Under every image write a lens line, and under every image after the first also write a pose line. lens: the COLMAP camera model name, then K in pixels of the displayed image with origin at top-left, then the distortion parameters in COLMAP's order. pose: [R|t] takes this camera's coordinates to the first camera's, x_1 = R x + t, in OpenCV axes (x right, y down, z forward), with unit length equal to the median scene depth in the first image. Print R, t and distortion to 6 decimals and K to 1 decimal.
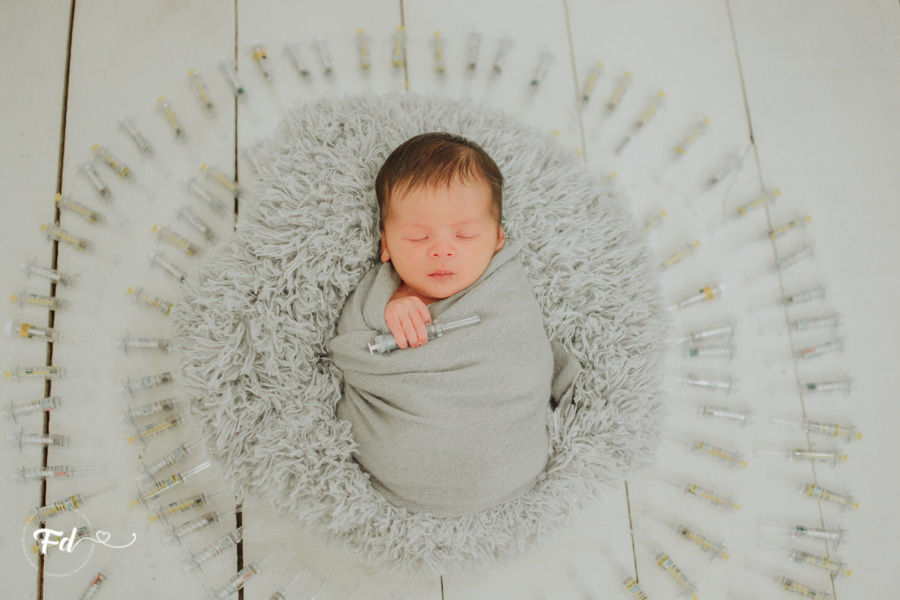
lens RADIAL K [[1863.3, 0, 451.2], [0, 1863.3, 299.7], [0, 0, 1]] dist [-0.203333, 0.000000]
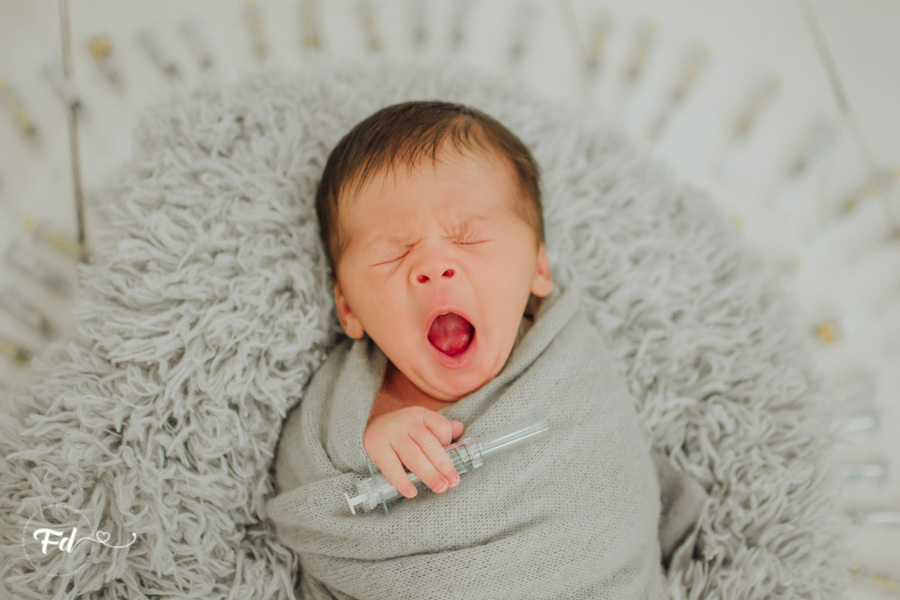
lens RADIAL K [[1863.3, 0, 448.9], [0, 1863.3, 299.9], [0, 0, 1]] dist [-0.203333, 0.000000]
pose [[0.992734, -0.107230, 0.054590, -0.032821], [0.108665, 0.993788, -0.024024, -0.017639], [-0.051675, 0.029782, 0.998220, 0.435504]]
